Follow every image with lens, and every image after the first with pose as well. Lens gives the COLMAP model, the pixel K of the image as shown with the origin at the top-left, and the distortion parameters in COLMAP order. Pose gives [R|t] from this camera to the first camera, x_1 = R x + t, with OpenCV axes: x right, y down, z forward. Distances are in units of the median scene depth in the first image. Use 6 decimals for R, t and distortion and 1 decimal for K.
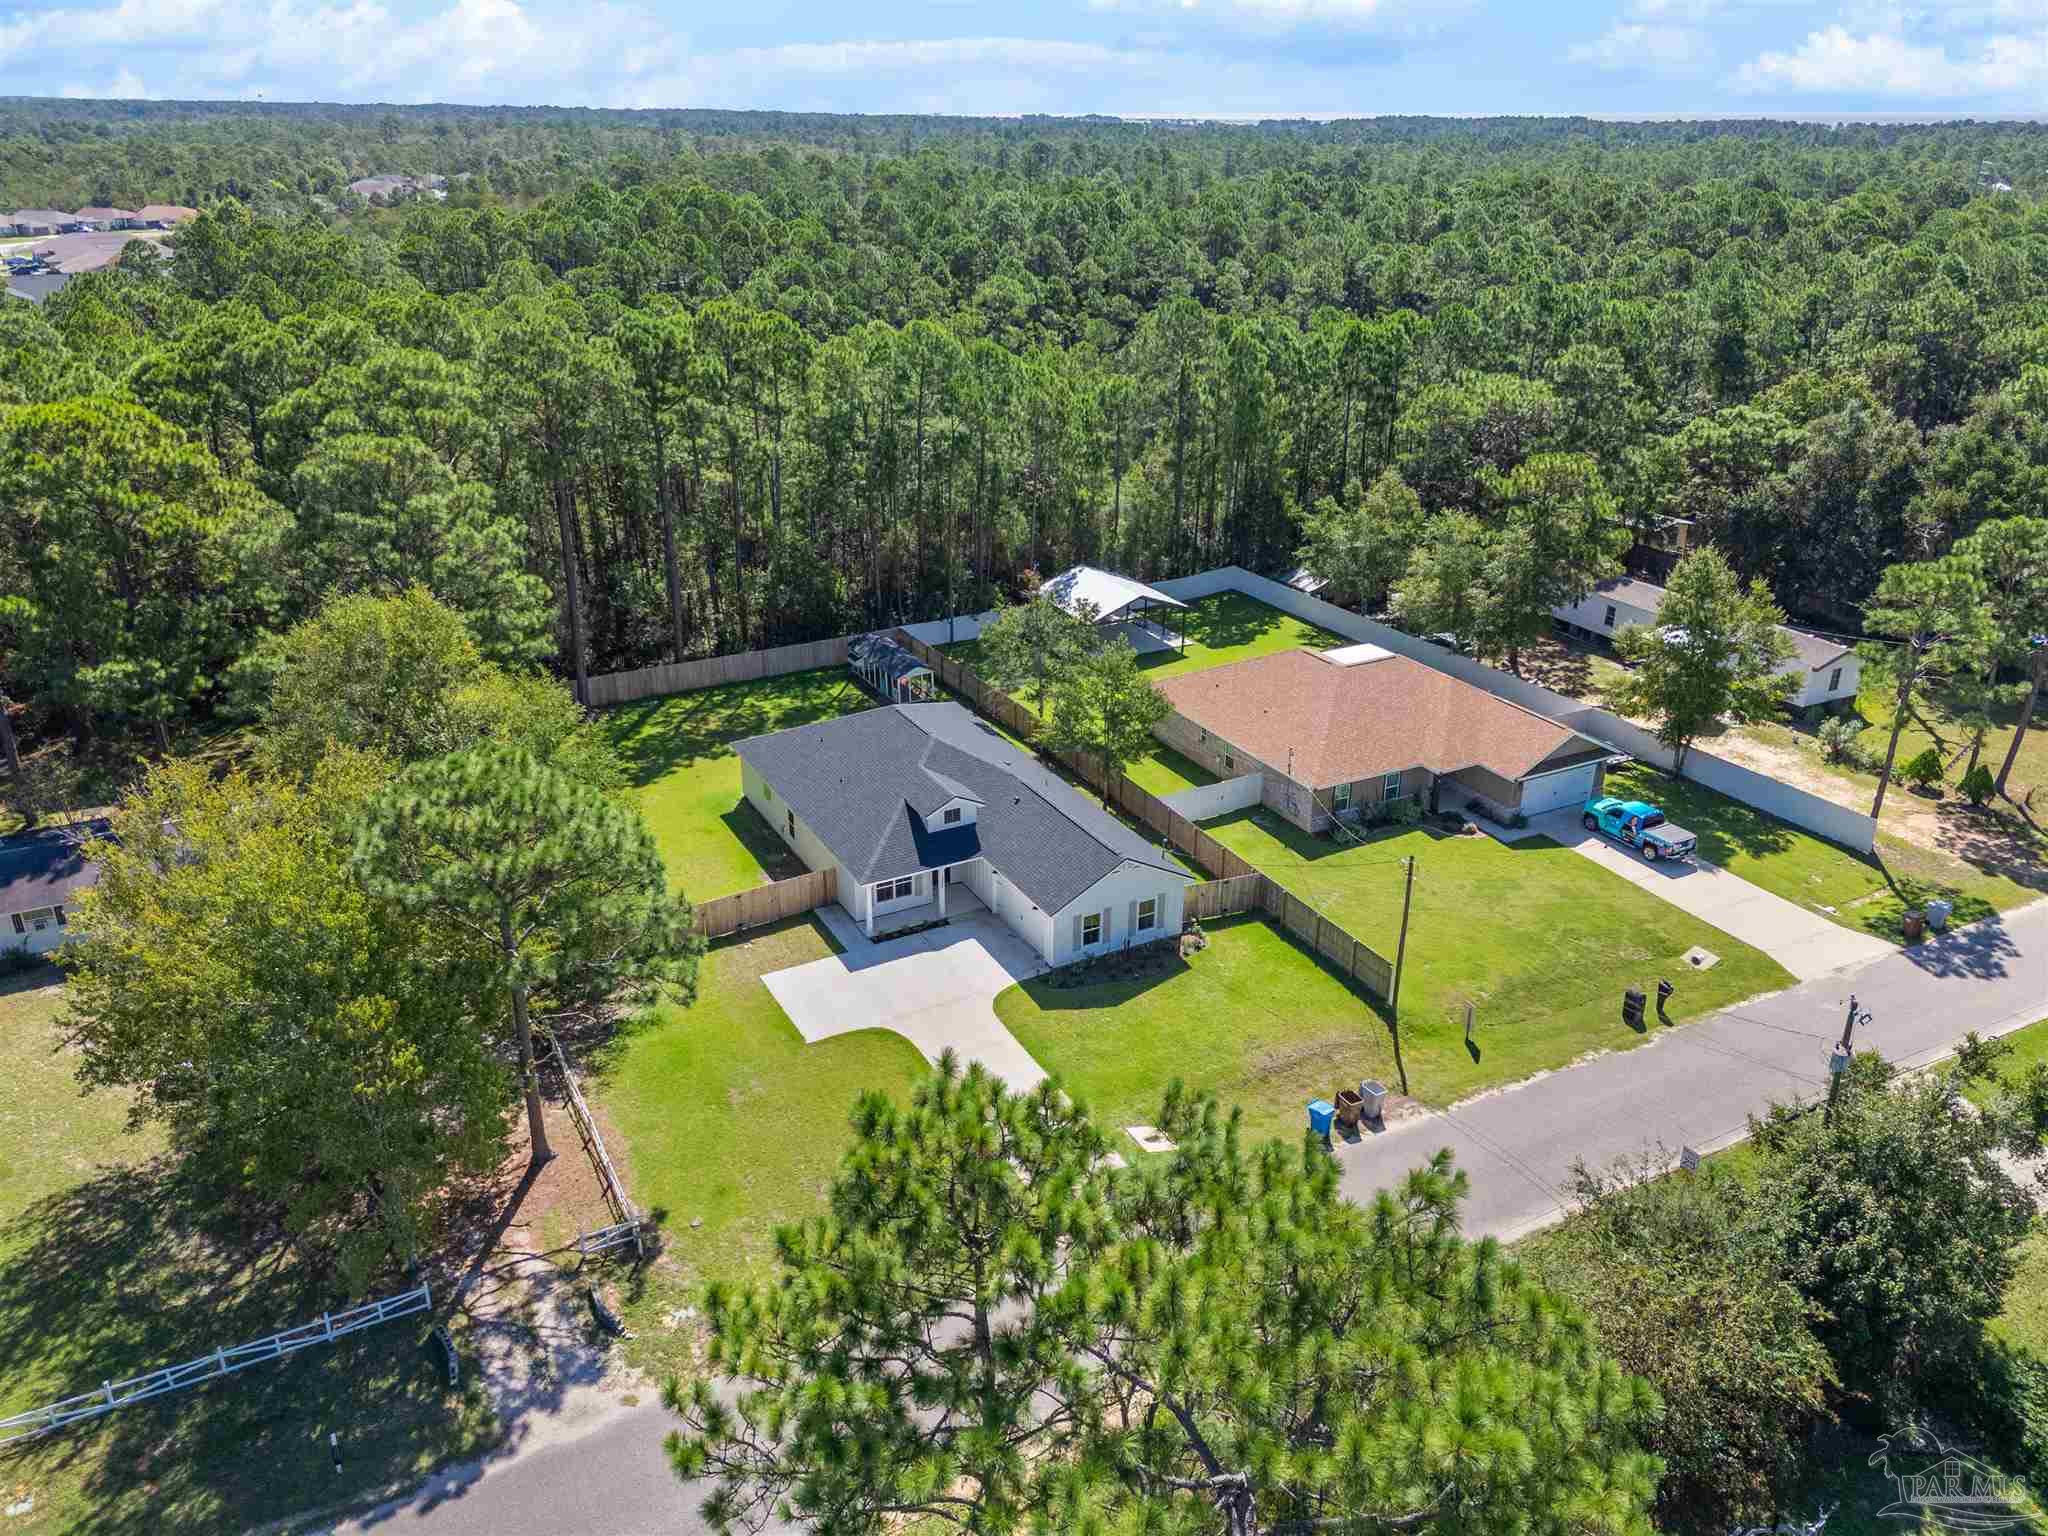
lens RADIAL K [[1505.7, 0, 1024.2], [0, 1505.7, 786.2], [0, 0, 1]] dist [0.058010, -0.033566]
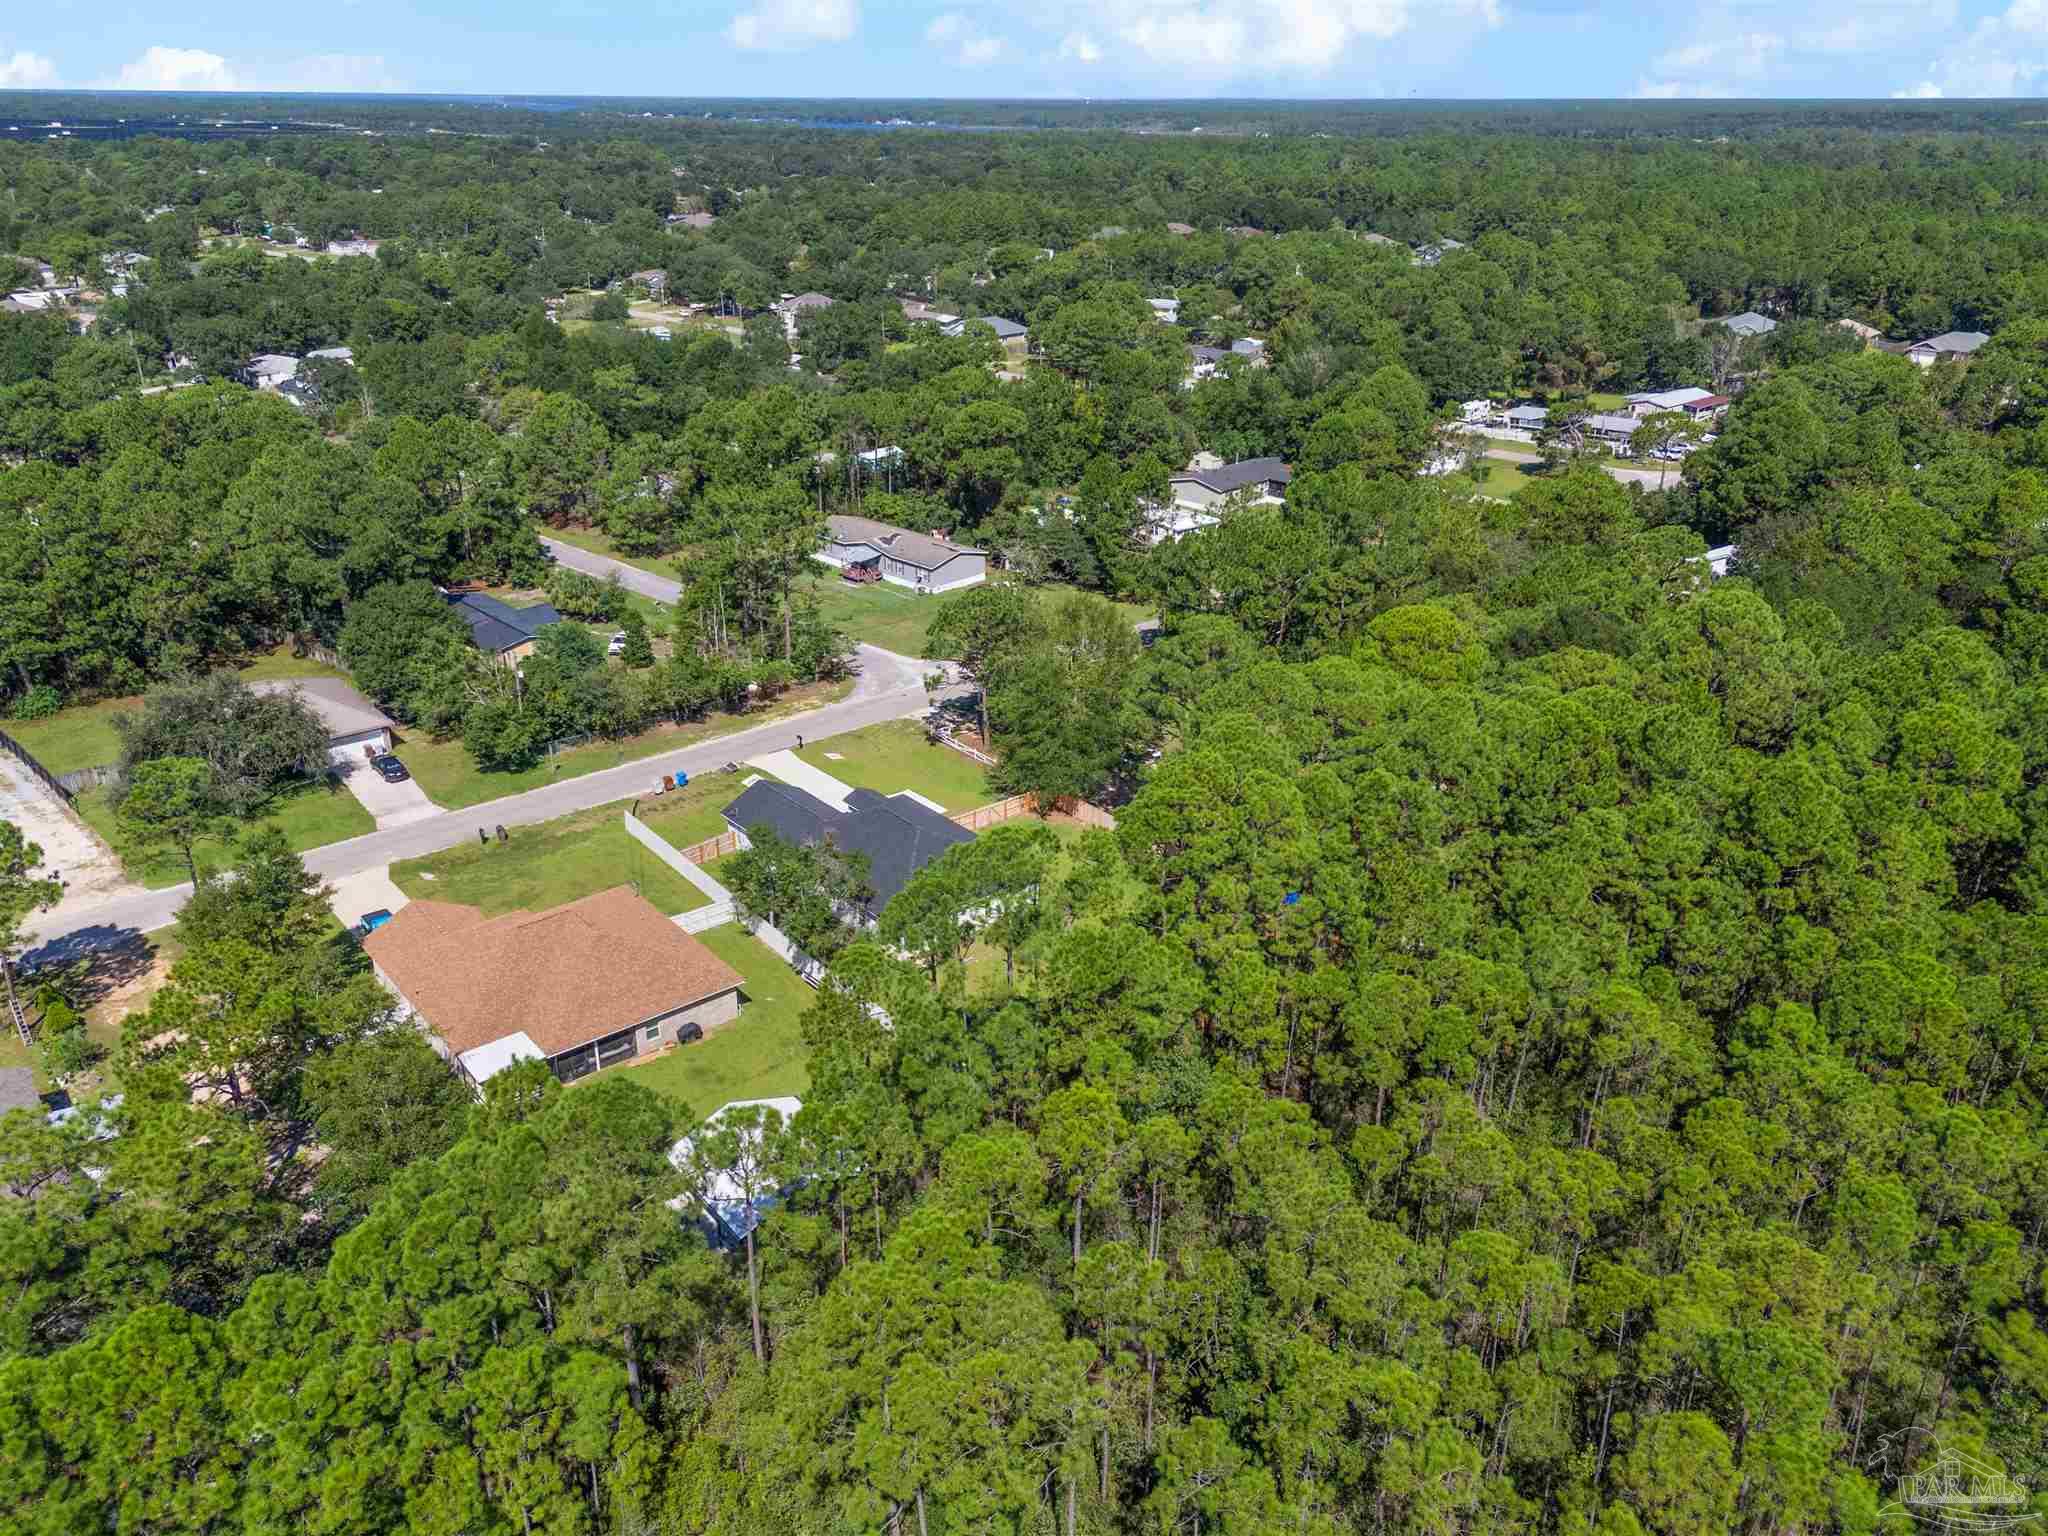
lens RADIAL K [[1504.3, 0, 1029.9], [0, 1504.3, 768.1], [0, 0, 1]] dist [0.093044, -0.083604]
pose [[-0.977424, 0.075259, -0.197431, 0.093946], [-0.096770, 0.671196, 0.734936, -1.238268], [0.187826, 0.737449, -0.648760, 2.017666]]
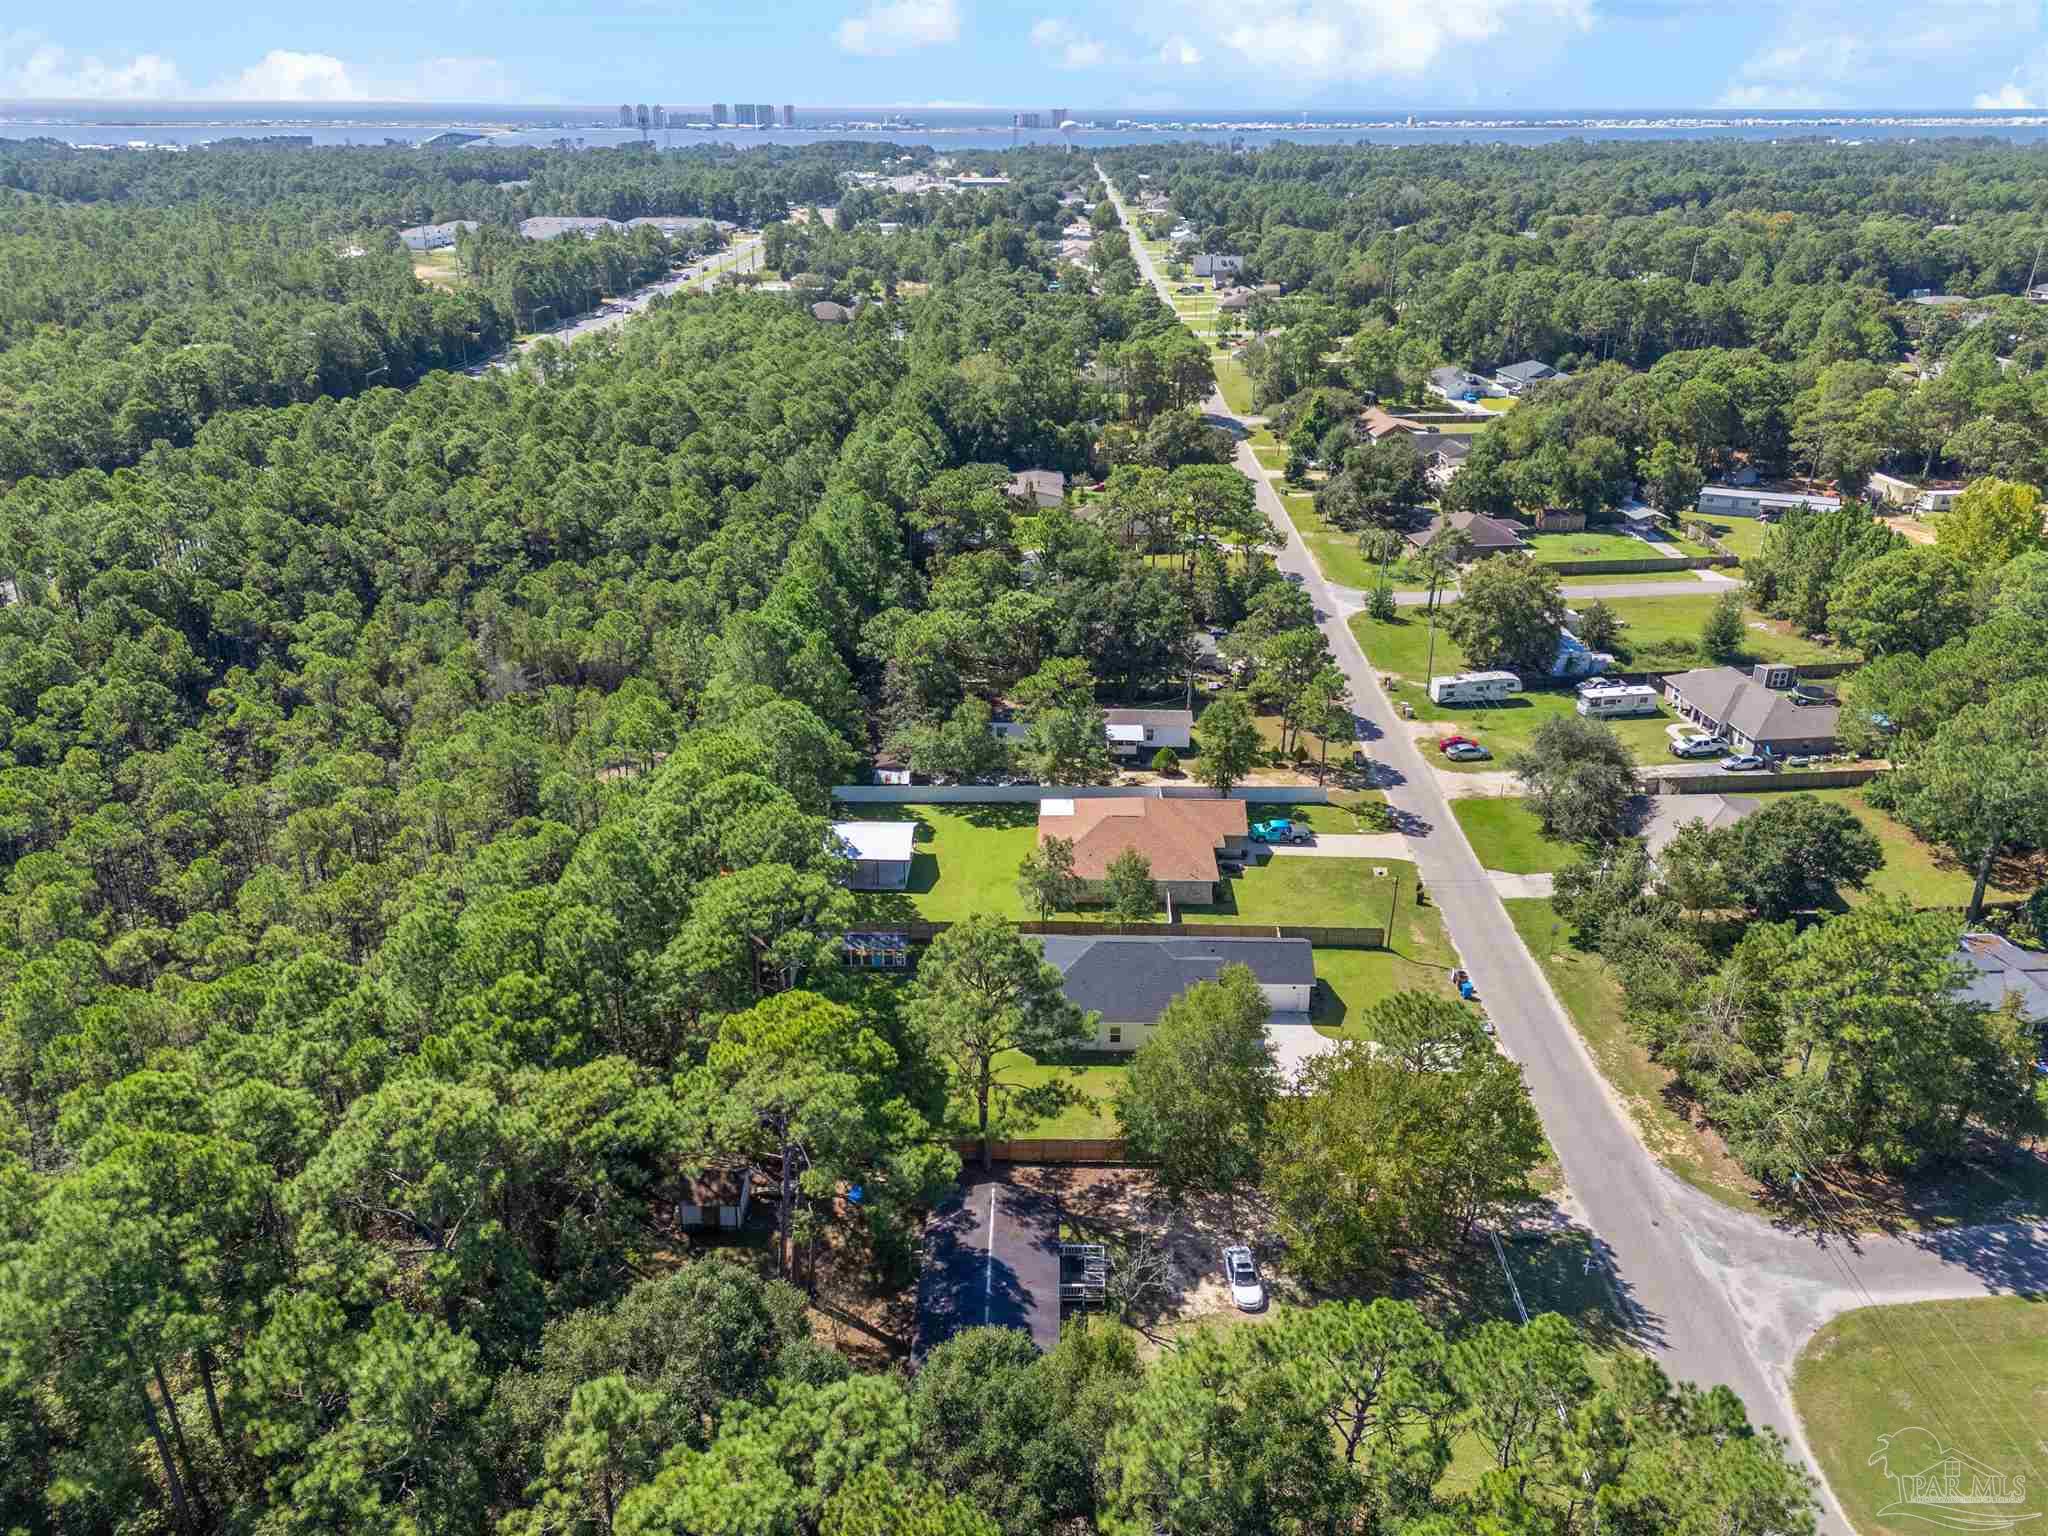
lens RADIAL K [[1504.3, 0, 1029.9], [0, 1504.3, 768.1], [0, 0, 1]] dist [0.093044, -0.083604]
pose [[0.481231, -0.353373, 0.802212, -1.405763], [0.356049, 0.915053, 0.189492, -0.577448], [-0.801028, 0.194437, 0.566170, 0.115572]]
